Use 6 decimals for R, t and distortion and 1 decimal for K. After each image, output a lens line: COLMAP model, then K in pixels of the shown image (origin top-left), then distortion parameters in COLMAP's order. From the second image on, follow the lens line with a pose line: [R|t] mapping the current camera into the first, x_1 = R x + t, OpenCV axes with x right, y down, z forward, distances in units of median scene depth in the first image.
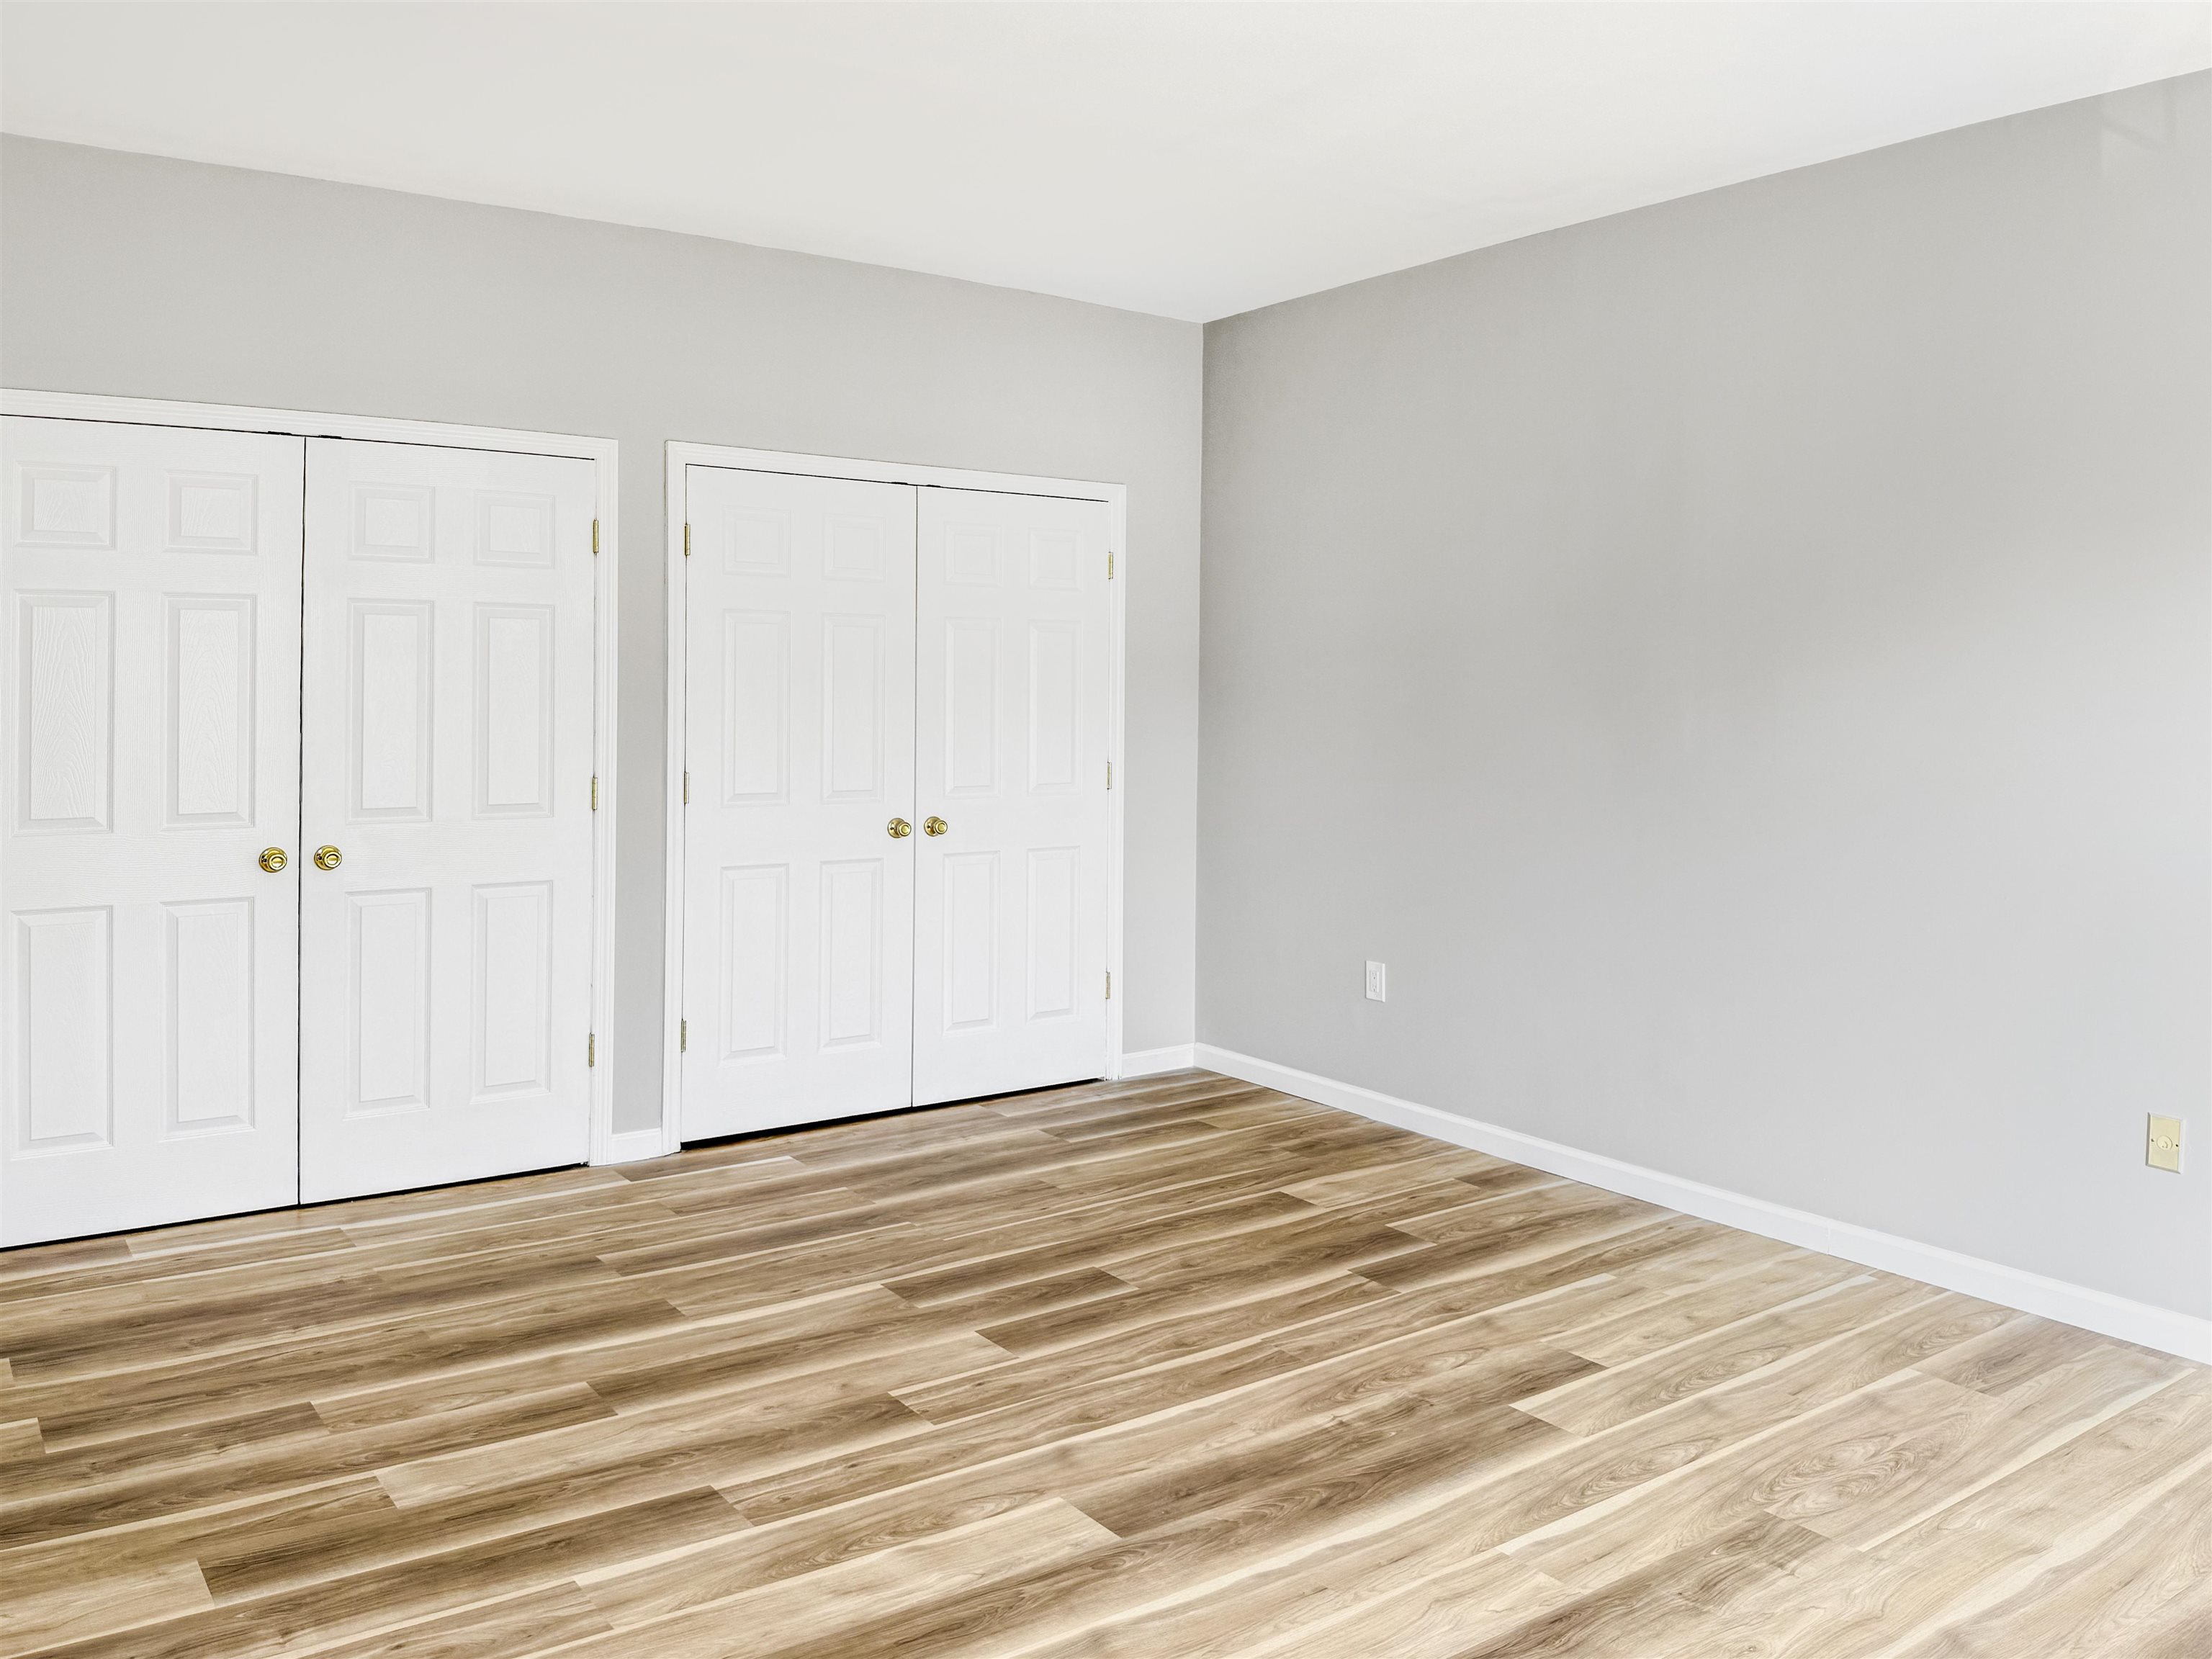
lens RADIAL K [[1755.3, 0, 1106.0], [0, 1755.3, 829.5], [0, 0, 1]] dist [0.103043, -0.003042]
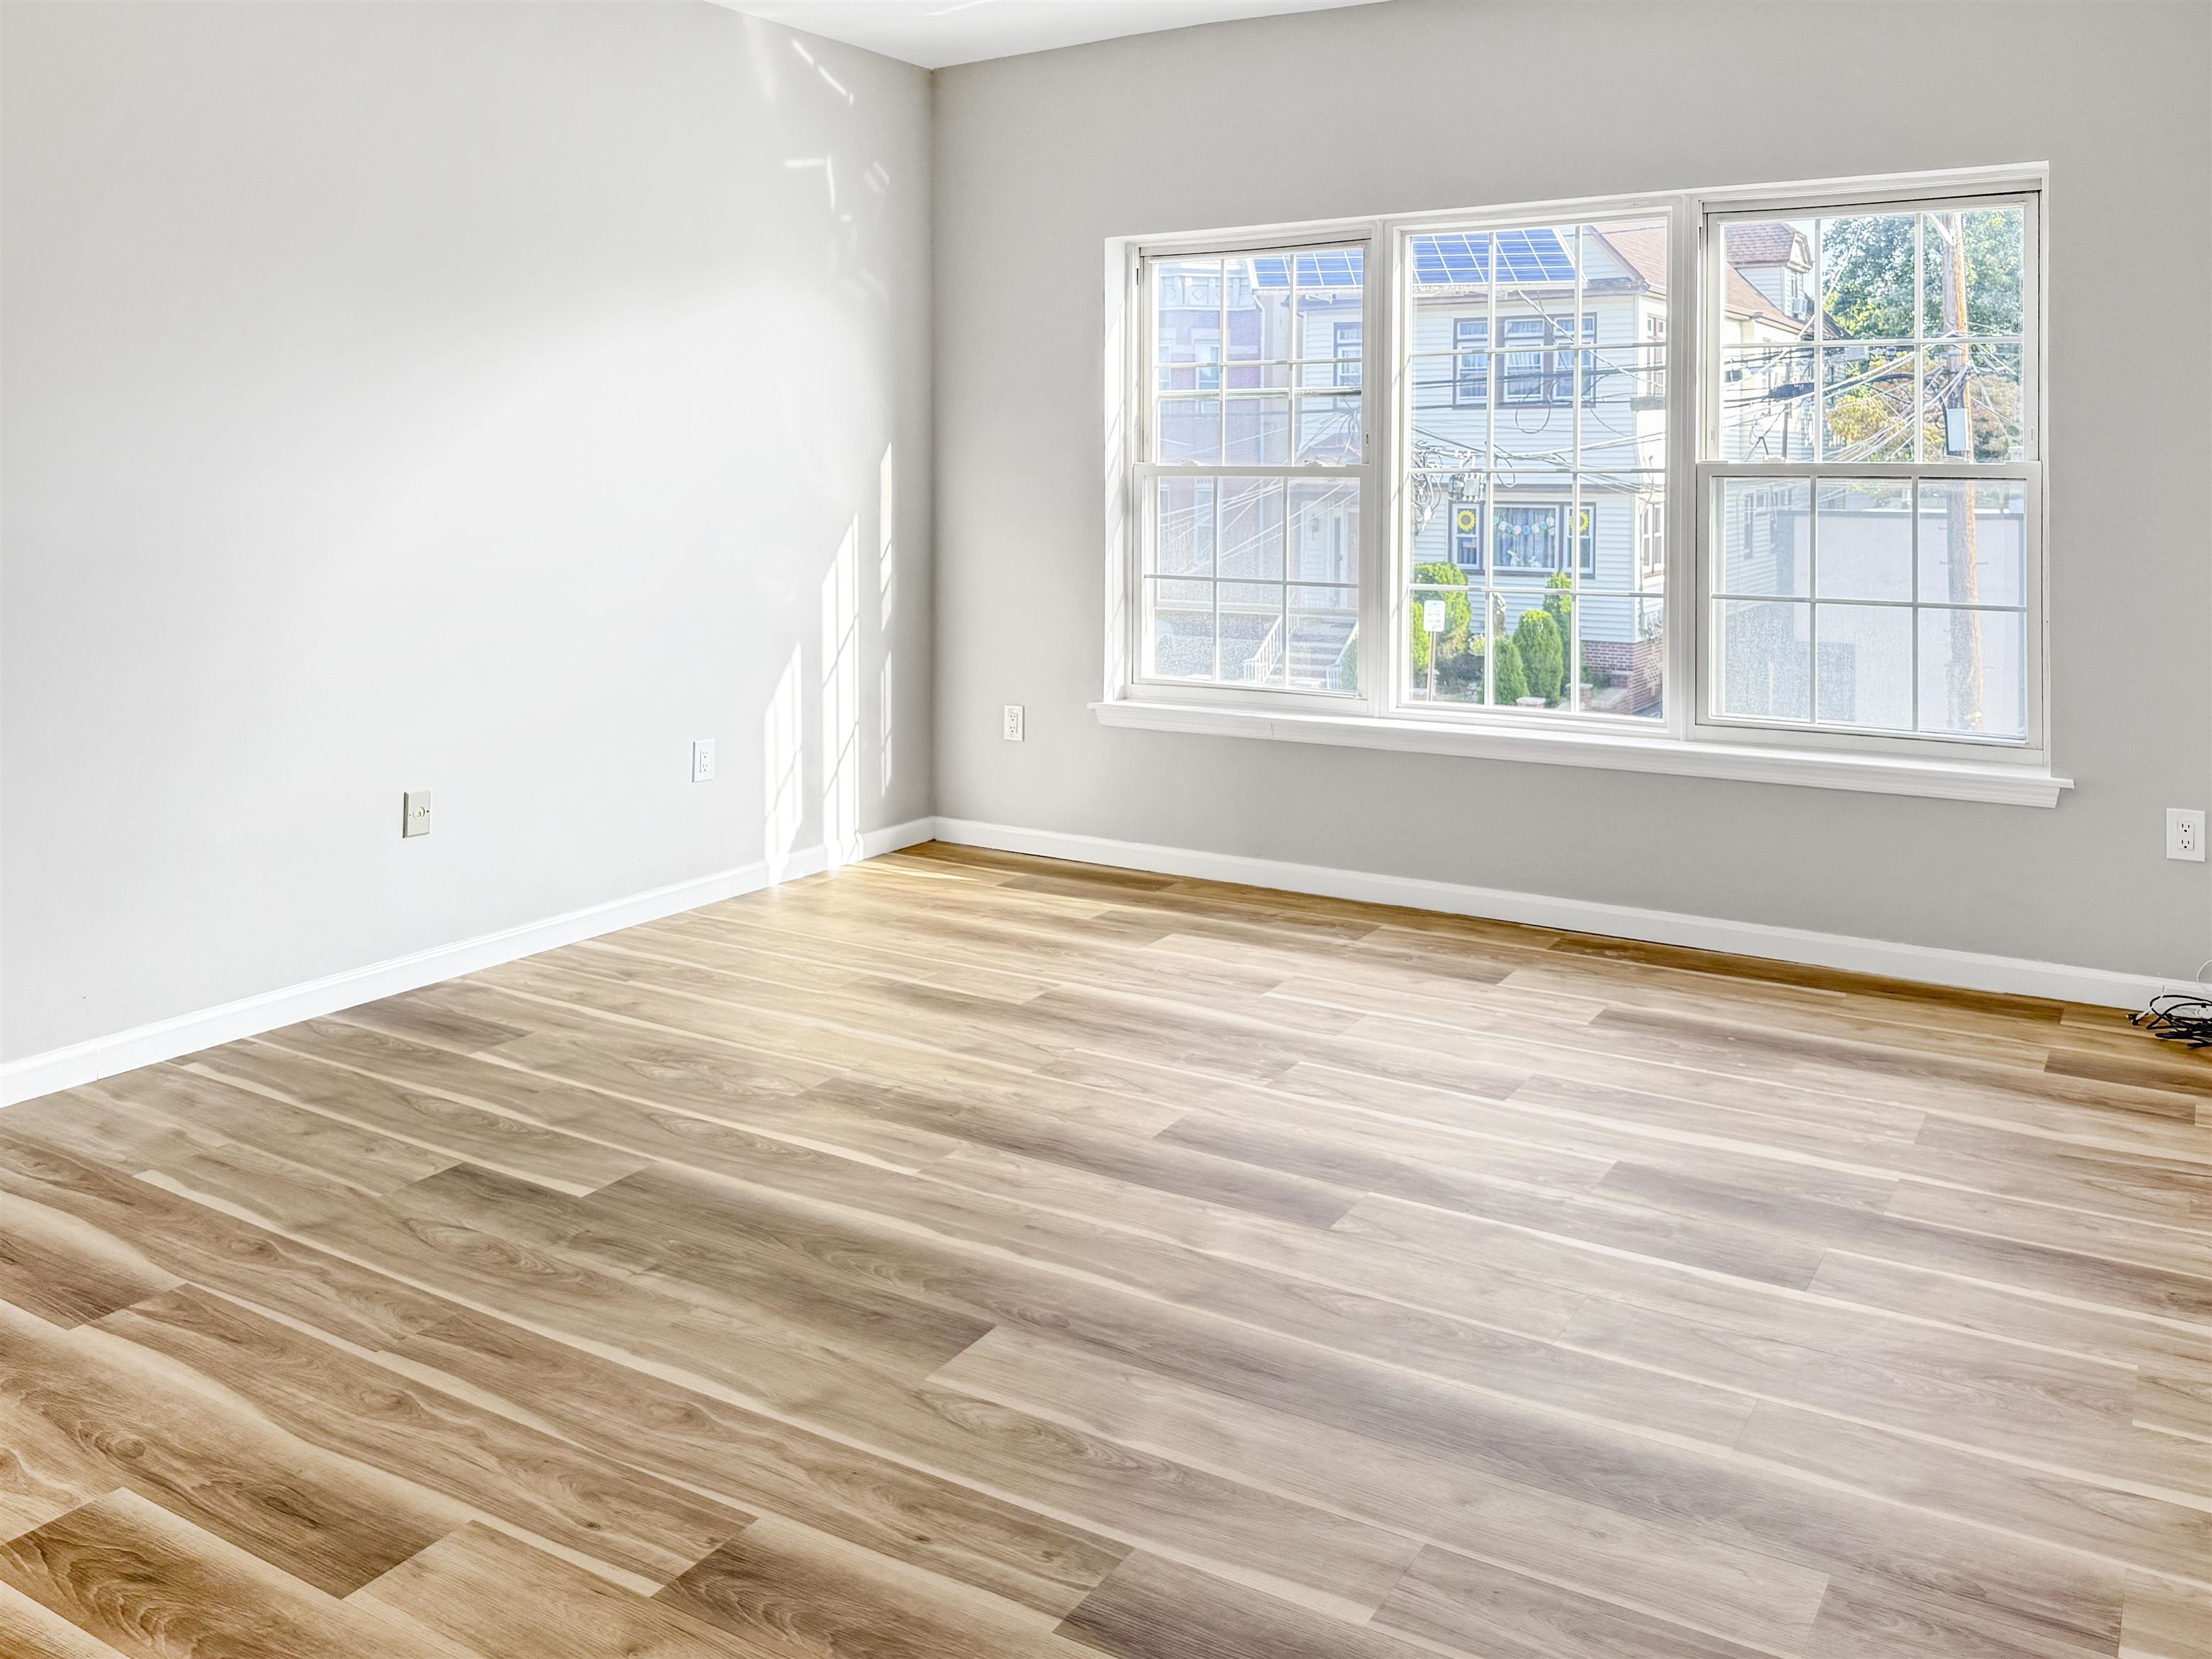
lens RADIAL K [[1755.3, 0, 1106.0], [0, 1755.3, 829.5], [0, 0, 1]] dist [0.103043, -0.003042]
pose [[-0.376582, -0.193709, 0.905904, -0.699335], [0.075941, 0.968148, 0.238586, -0.066687], [-0.923265, 0.158642, -0.349877, 1.062470]]
